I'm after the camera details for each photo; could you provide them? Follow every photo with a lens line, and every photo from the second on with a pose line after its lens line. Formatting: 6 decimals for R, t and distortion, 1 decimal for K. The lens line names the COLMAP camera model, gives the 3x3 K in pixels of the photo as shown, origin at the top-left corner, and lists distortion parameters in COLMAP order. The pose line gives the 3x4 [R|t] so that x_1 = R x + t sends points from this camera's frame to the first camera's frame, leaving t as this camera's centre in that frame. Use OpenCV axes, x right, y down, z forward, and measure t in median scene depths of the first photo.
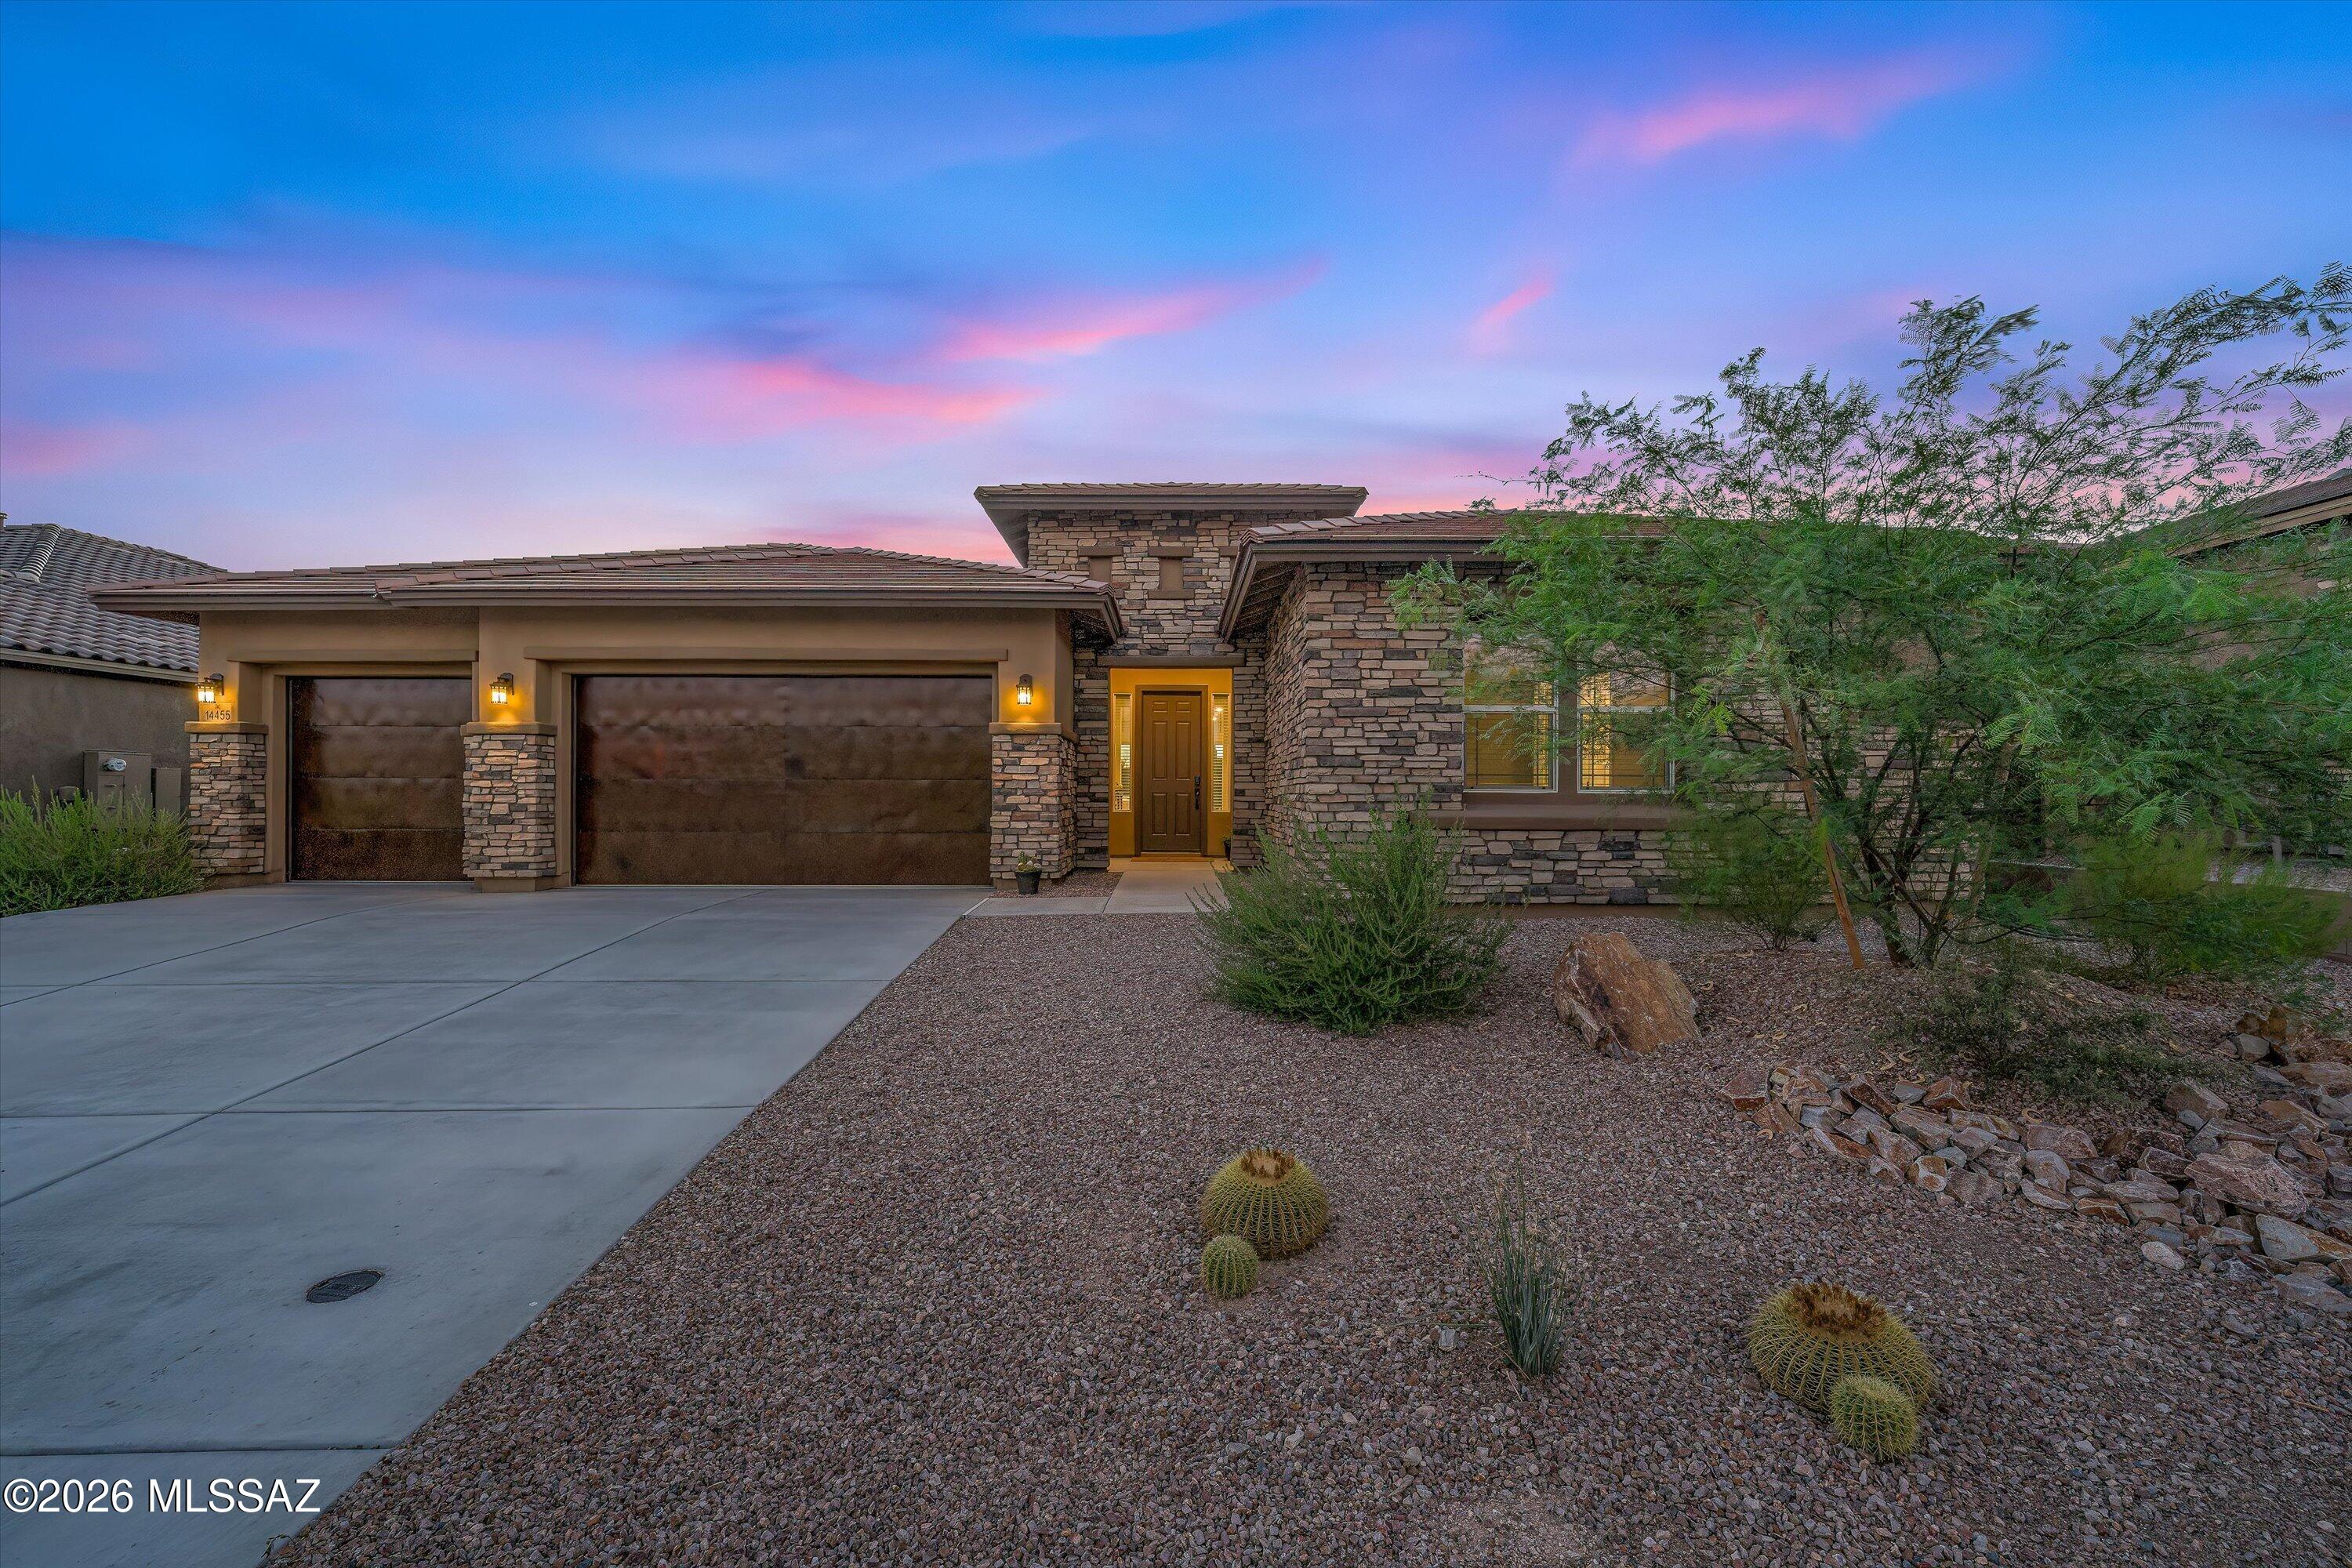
lens RADIAL K [[1010.7, 0, 1178.0], [0, 1010.7, 794.1], [0, 0, 1]] dist [-0.000560, 0.001597]
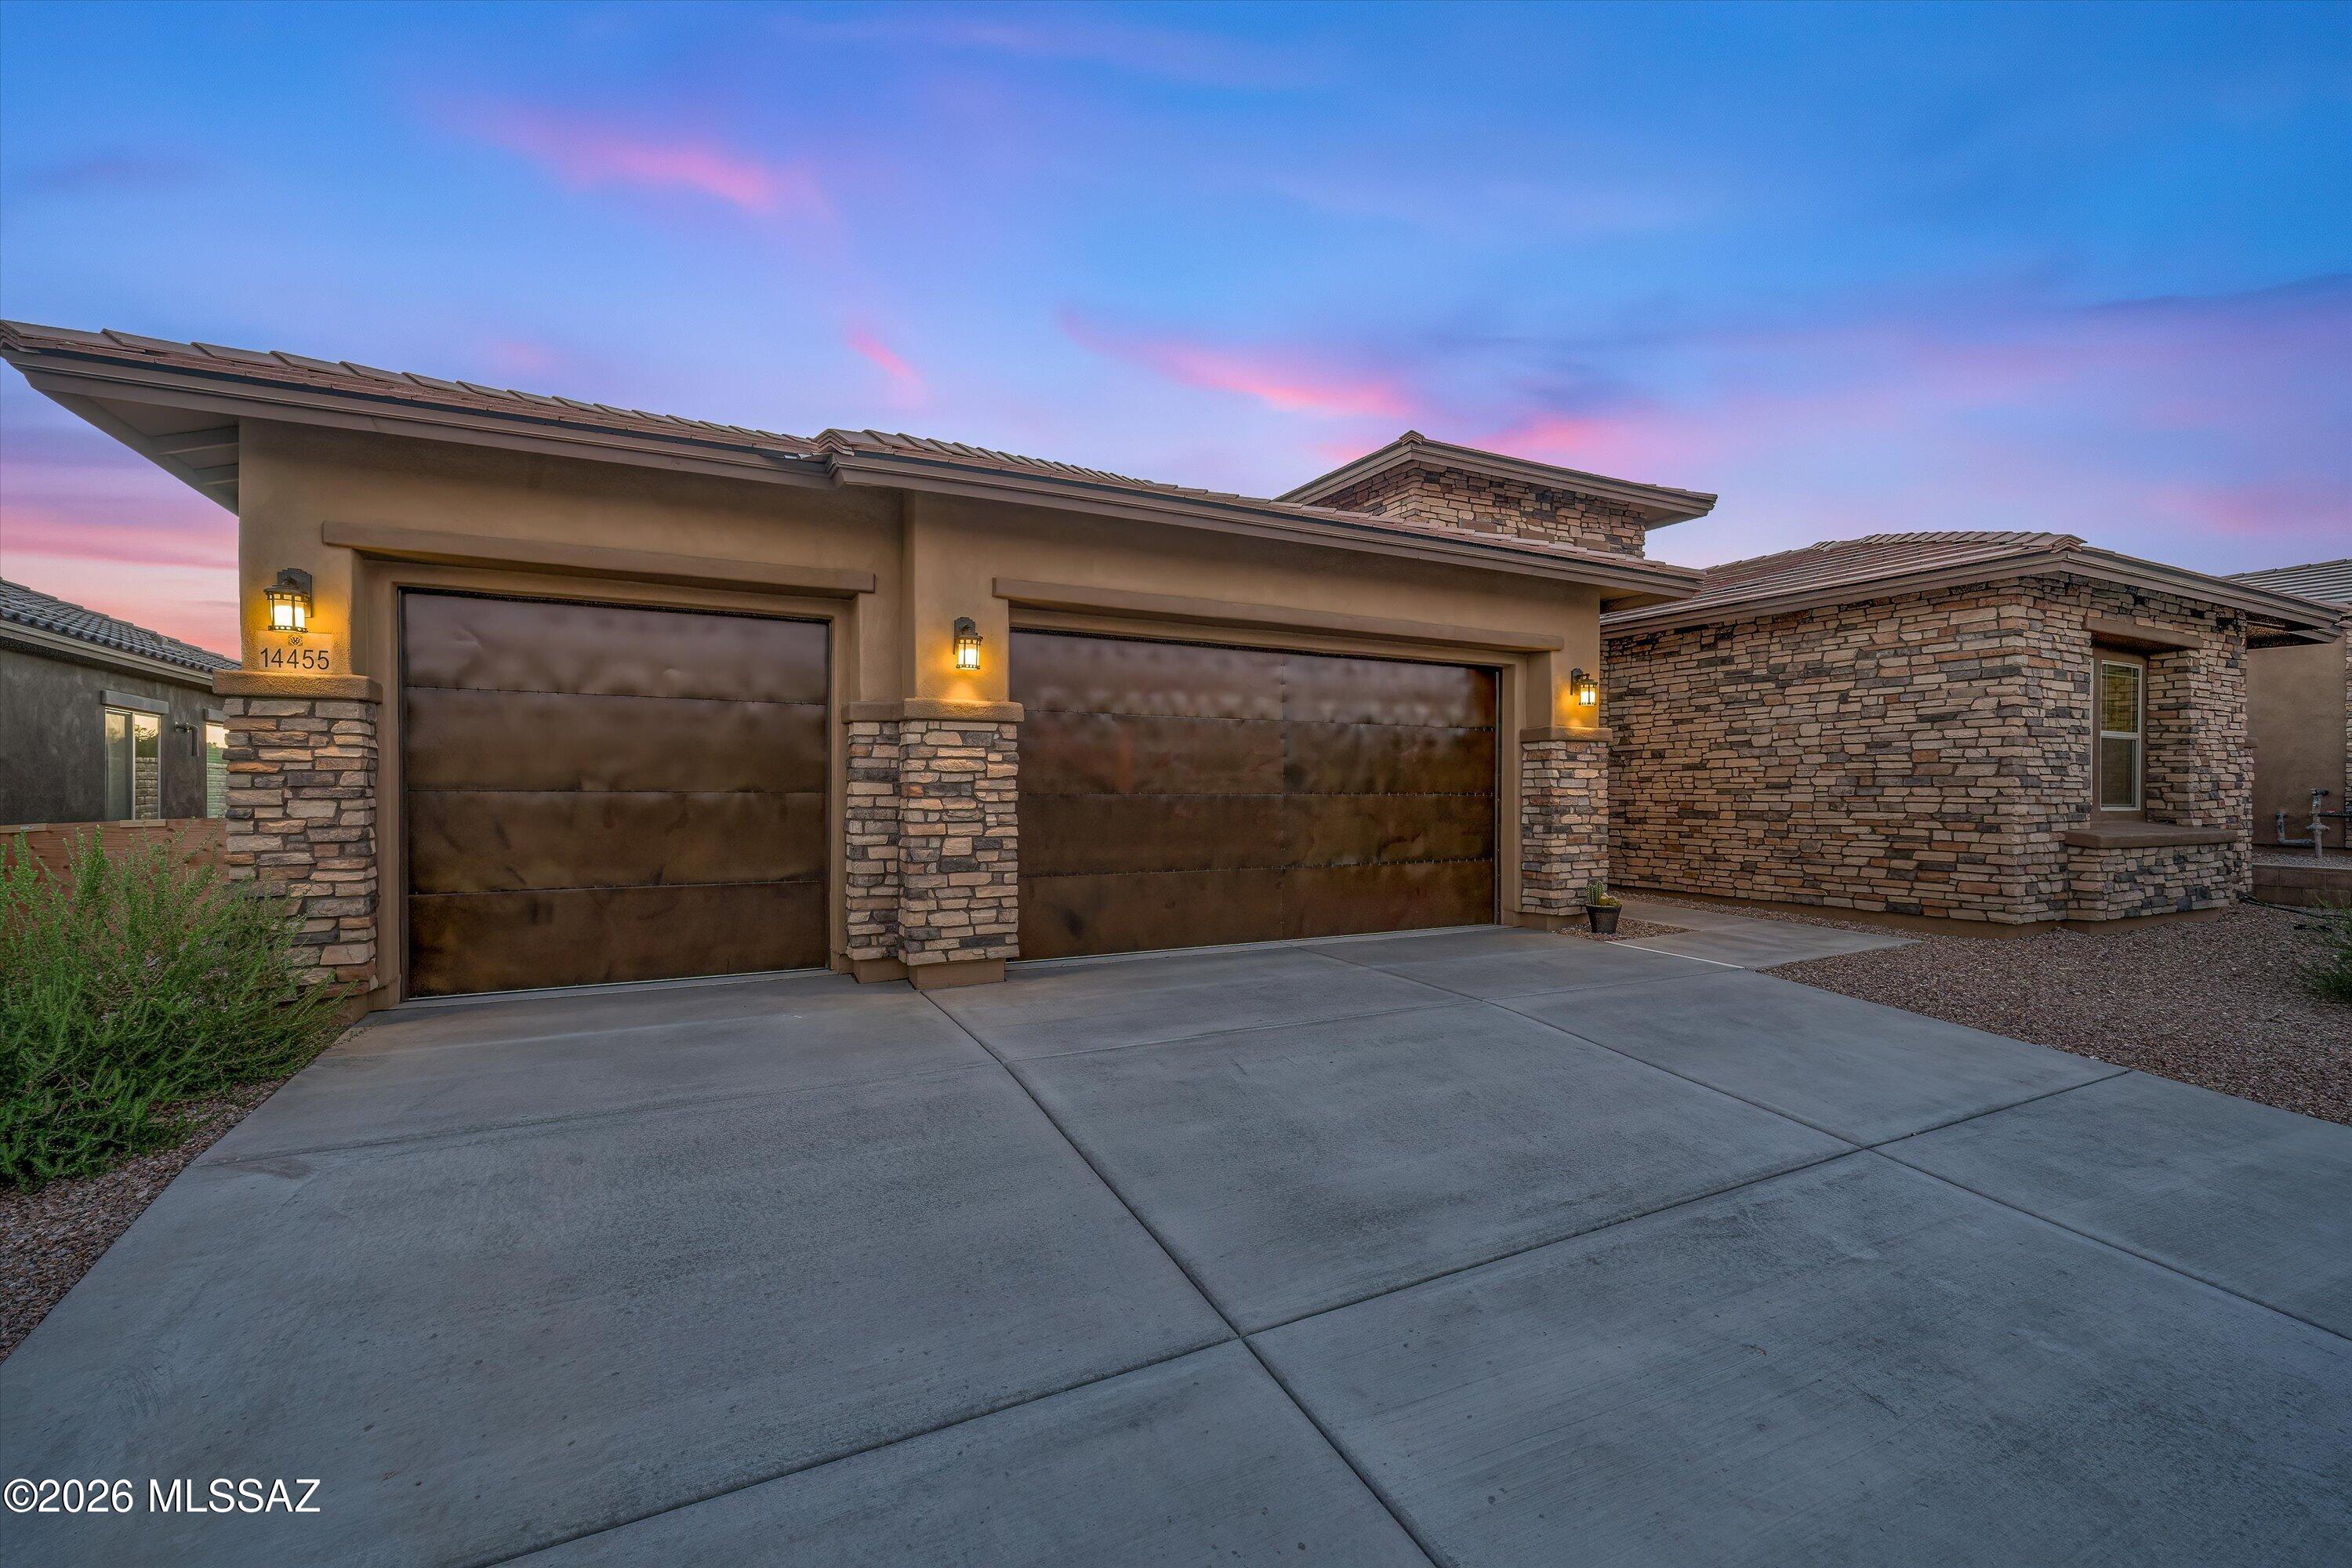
lens RADIAL K [[1010.7, 0, 1169.0], [0, 1010.7, 787.3], [0, 0, 1]] dist [-0.000560, 0.001597]
pose [[0.888108, 0.001595, 0.459633, -0.801963], [-0.001830, 0.999998, 0.000065, -0.019569], [-0.459632, -0.000899, 0.888109, 0.400005]]
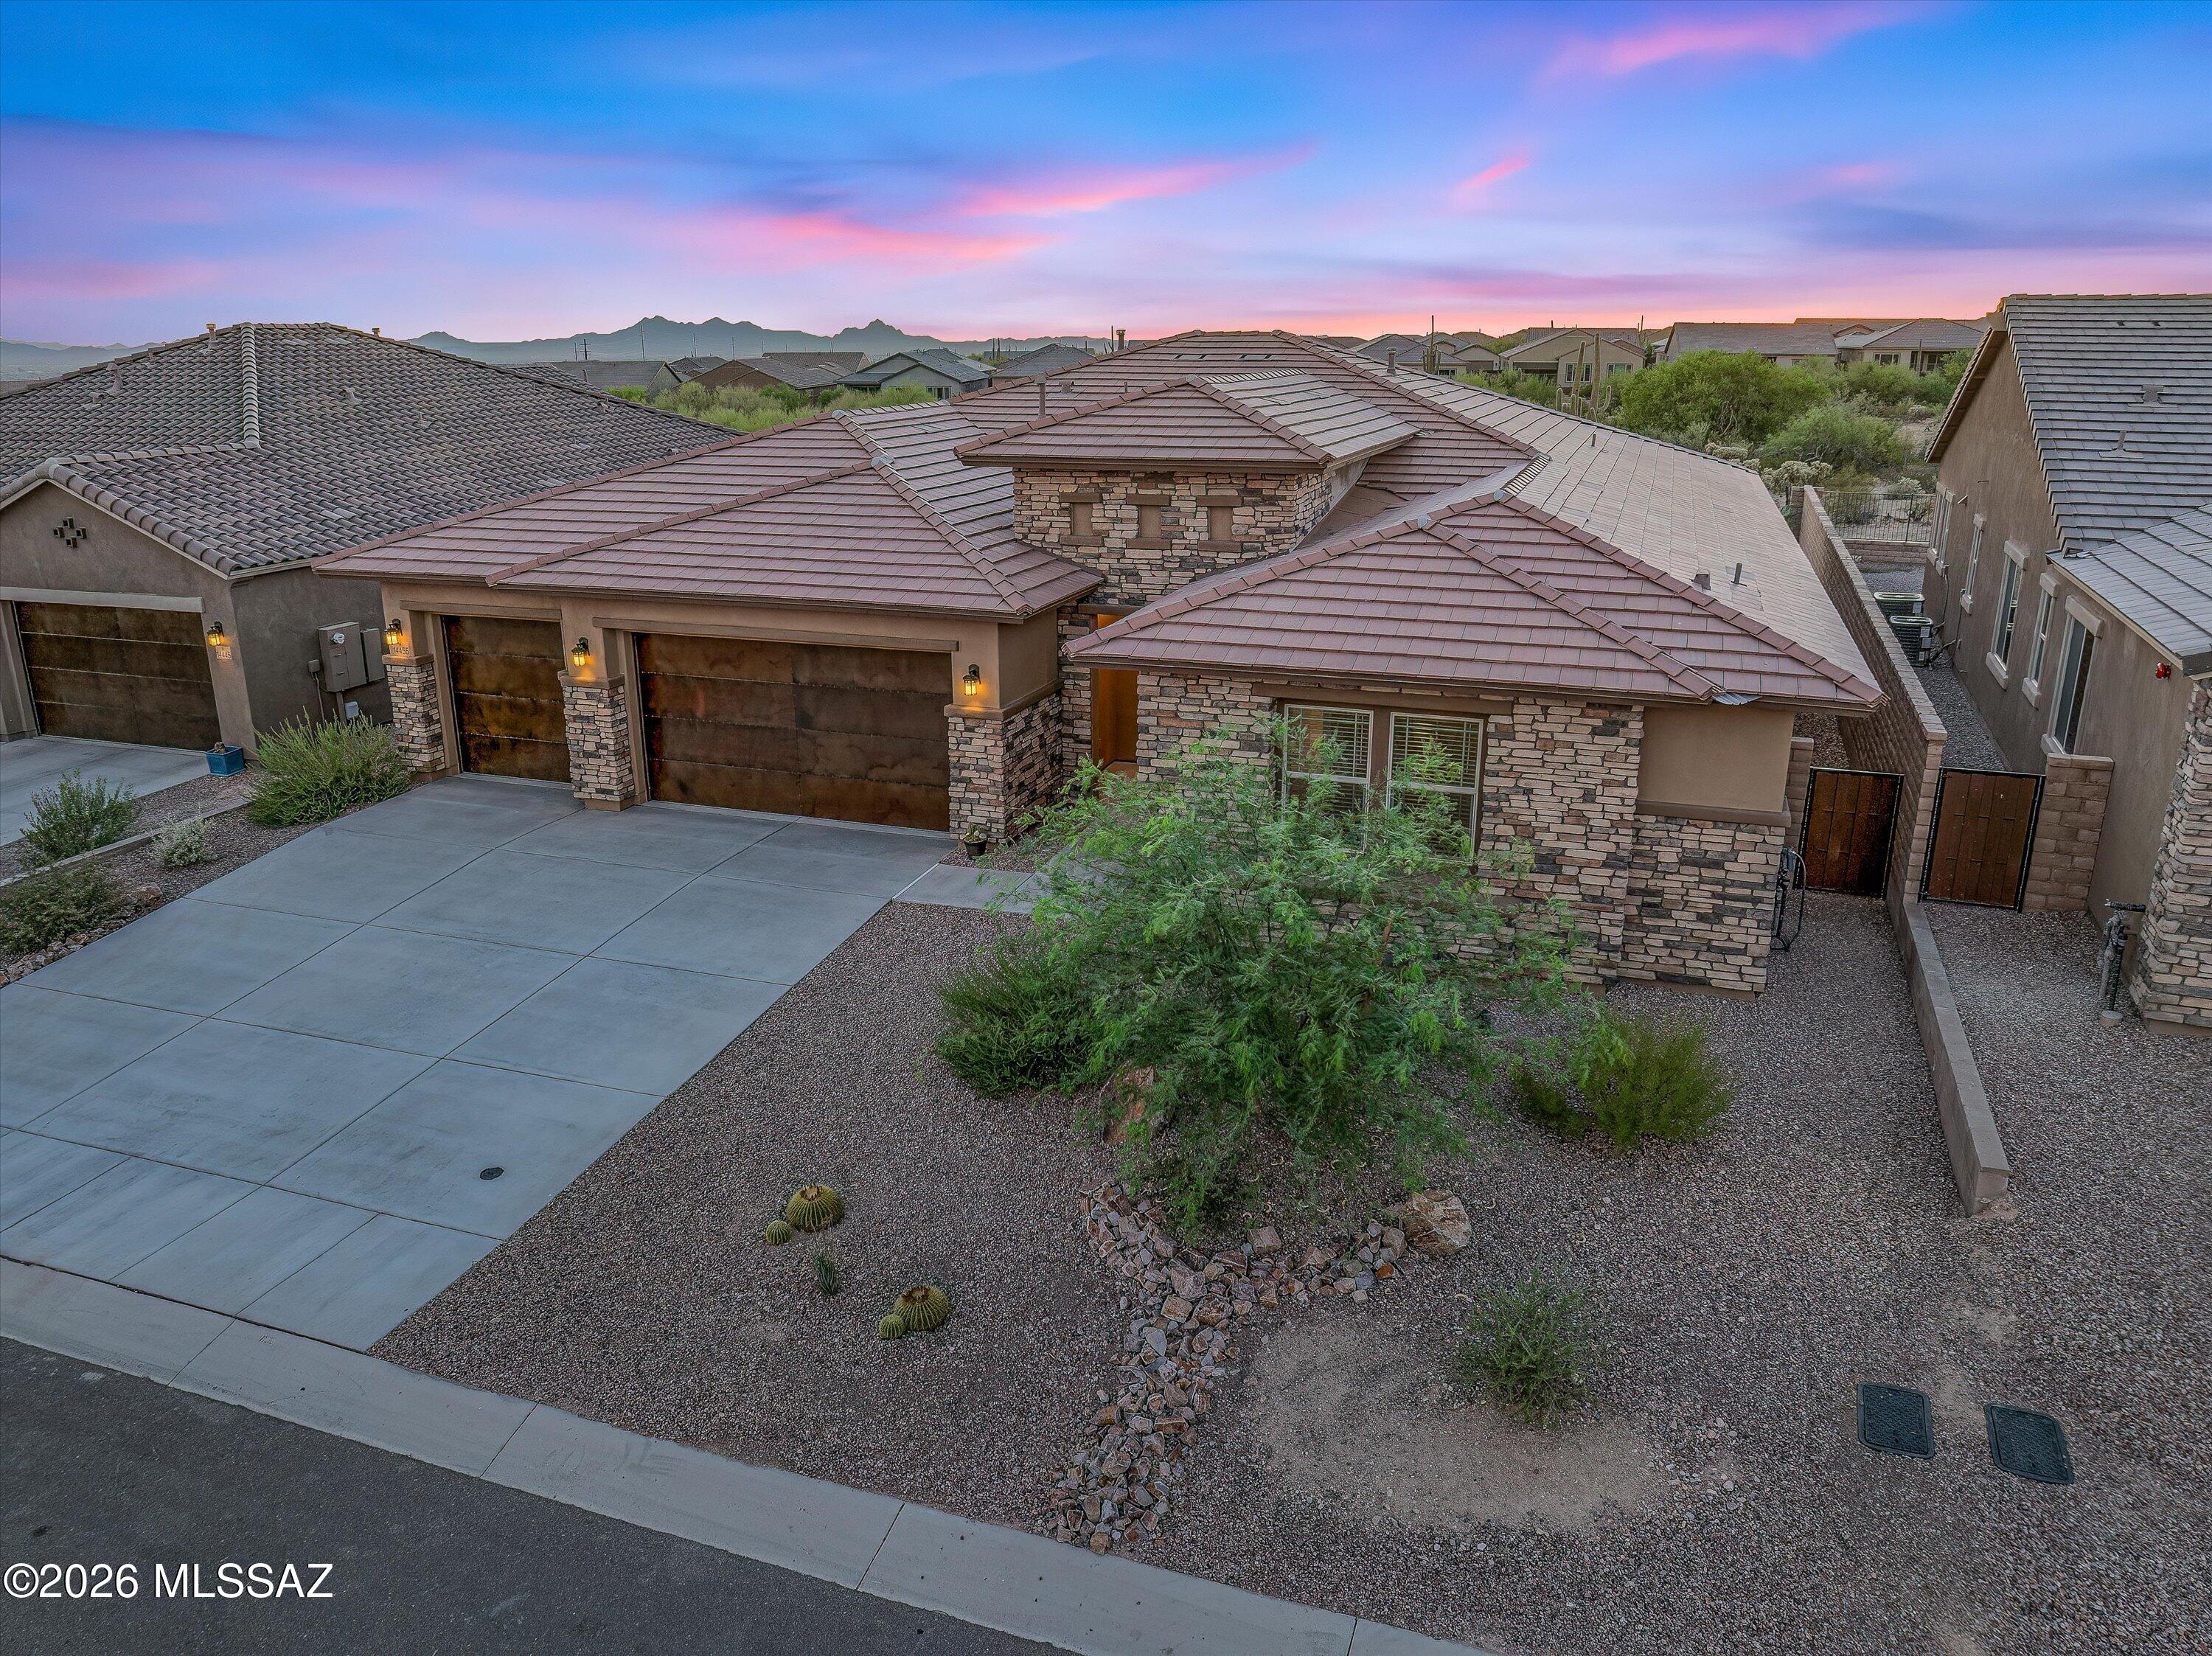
lens RADIAL K [[1563.8, 0, 1100.9], [0, 1563.8, 821.5], [0, 0, 1]] dist [-0.026873, -0.006100]
pose [[0.940649, 0.094216, -0.326043, 0.531815], [0.007111, 0.955012, 0.296482, -0.442877], [0.339308, -0.281204, 0.897660, -0.512088]]
